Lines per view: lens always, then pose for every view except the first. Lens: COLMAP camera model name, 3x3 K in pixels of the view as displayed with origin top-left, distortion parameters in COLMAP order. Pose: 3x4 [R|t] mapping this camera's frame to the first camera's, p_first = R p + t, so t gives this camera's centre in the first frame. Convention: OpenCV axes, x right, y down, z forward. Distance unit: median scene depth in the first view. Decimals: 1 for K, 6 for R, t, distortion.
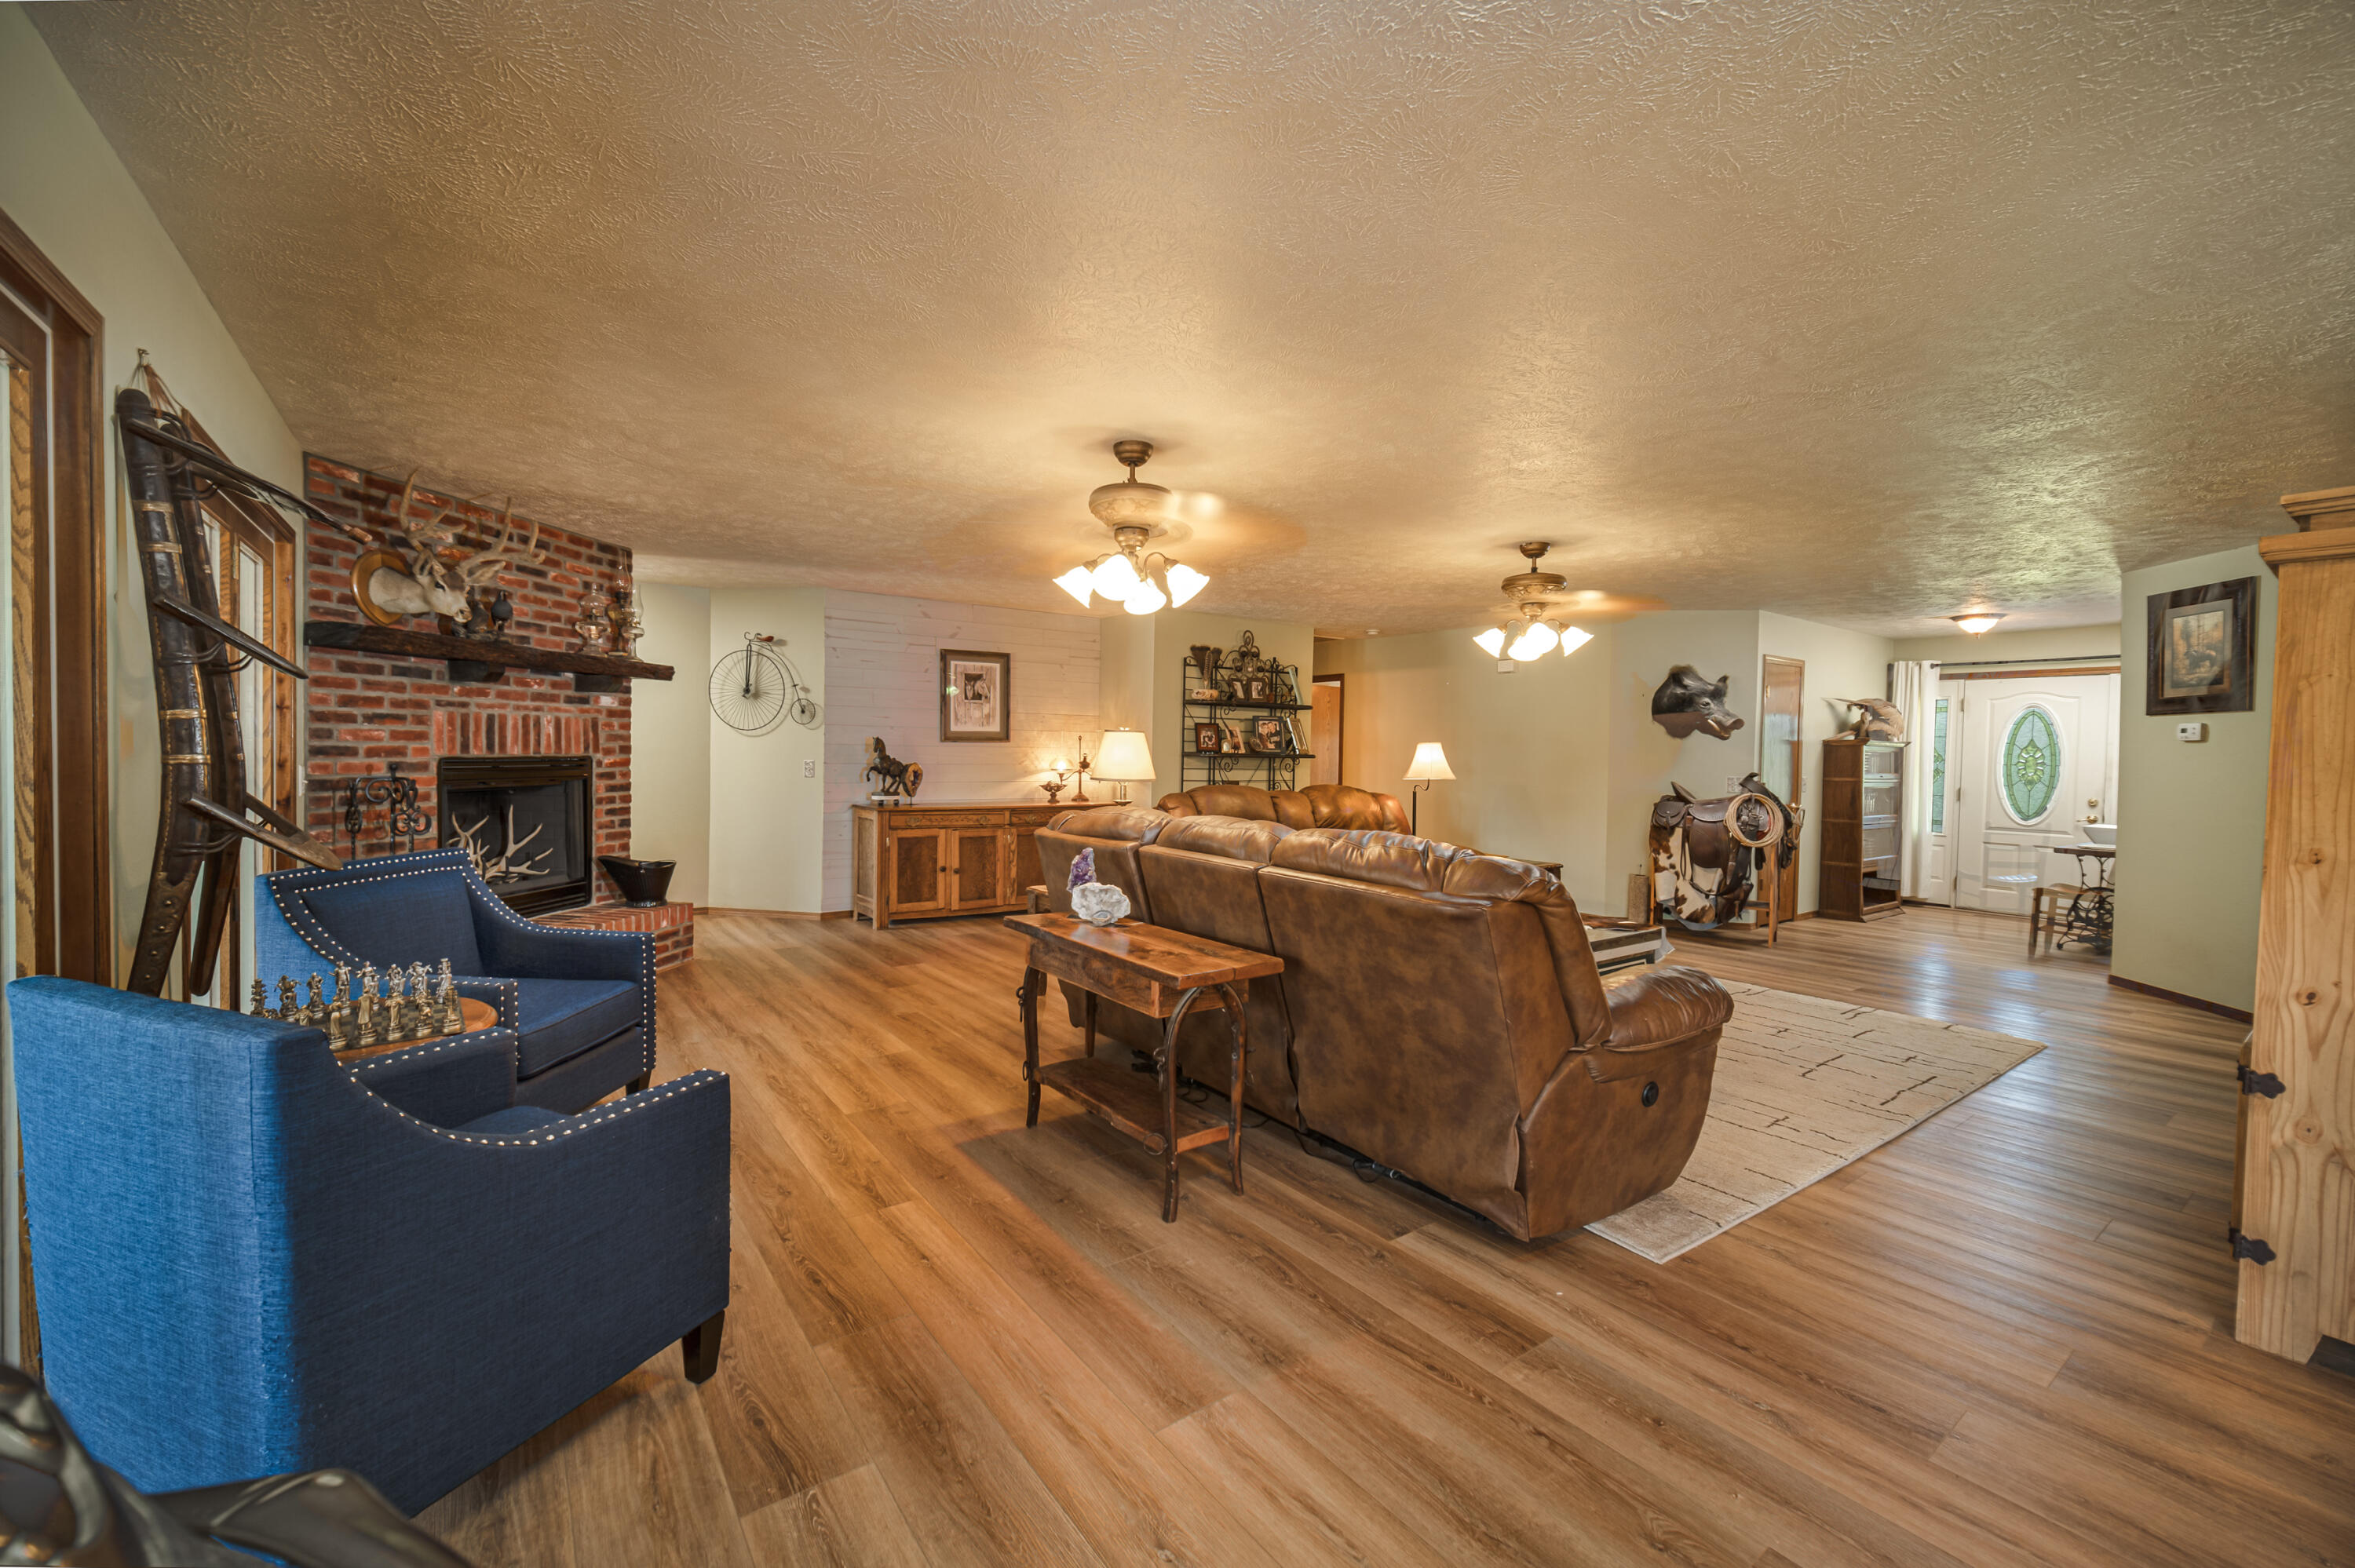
lens RADIAL K [[944.5, 0, 1144.0], [0, 944.5, 772.7], [0, 0, 1]] dist [-0.003778, -0.000144]
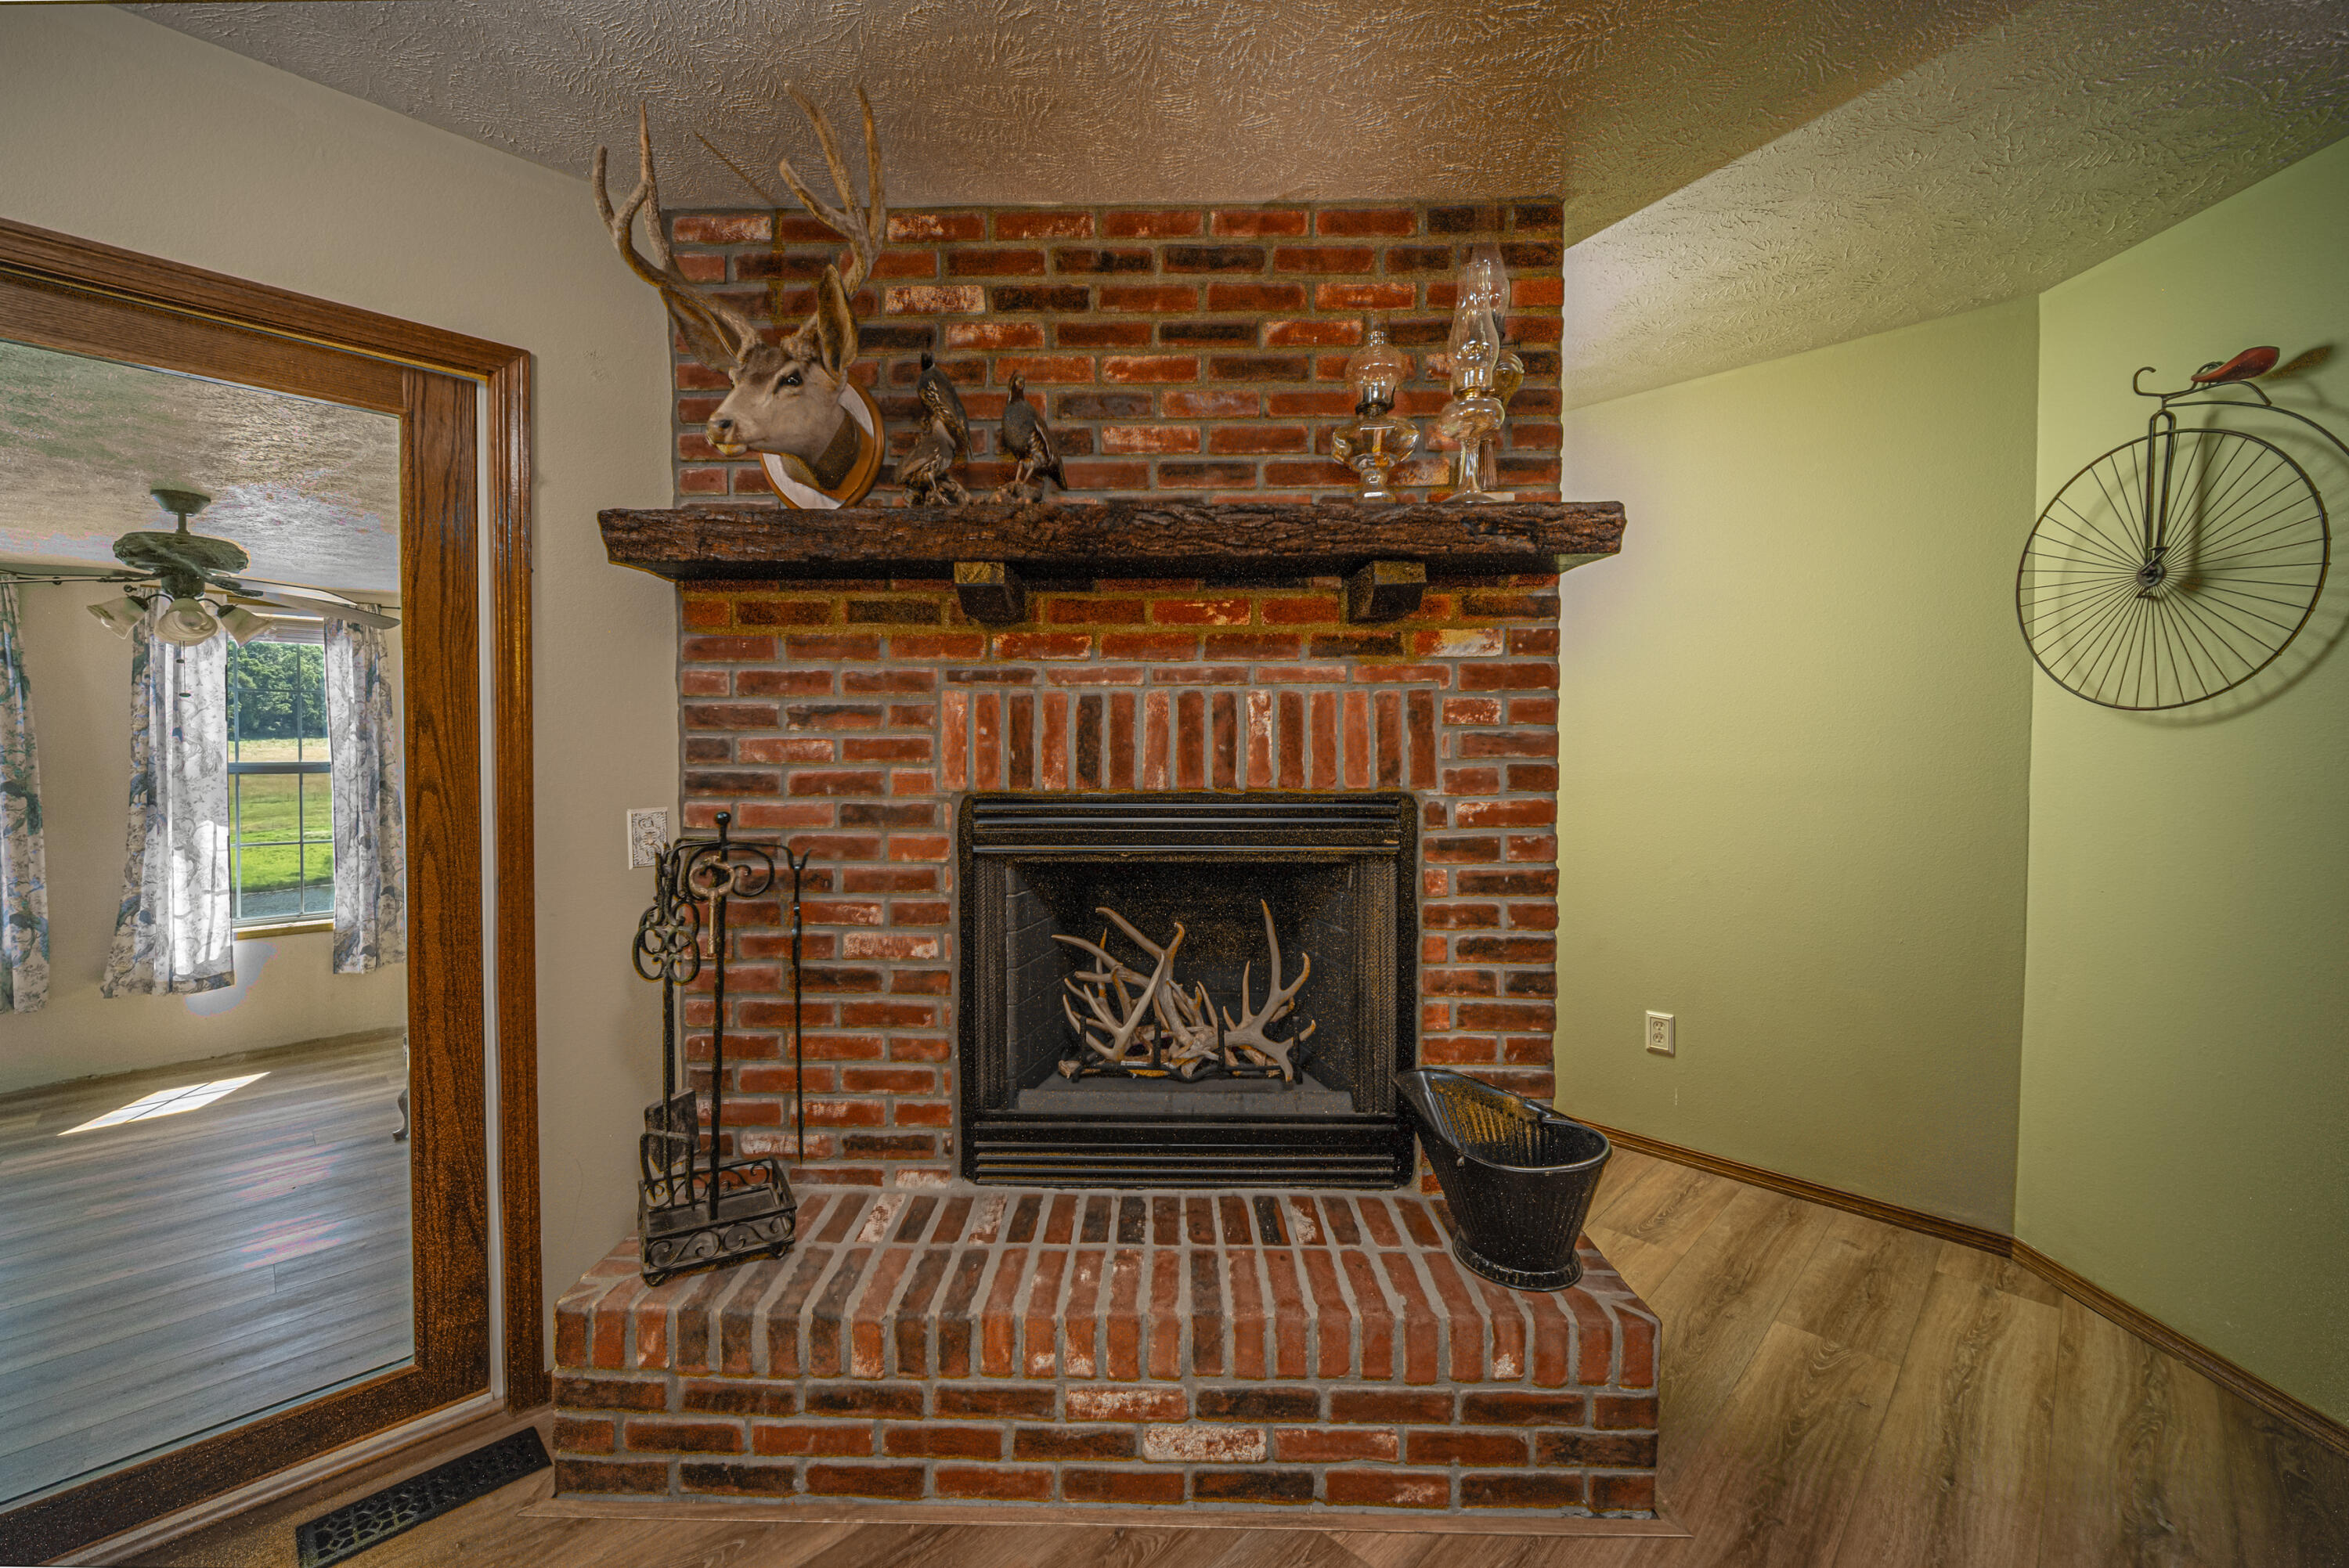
lens RADIAL K [[942.1, 0, 1141.1], [0, 942.1, 772.7], [0, 0, 1]] dist [-0.003778, -0.000144]
pose [[0.159607, 0.008397, -0.987145, -0.252046], [-0.019245, 0.999800, 0.005393, -0.028017], [0.986993, 0.018137, 0.159737, 0.891464]]
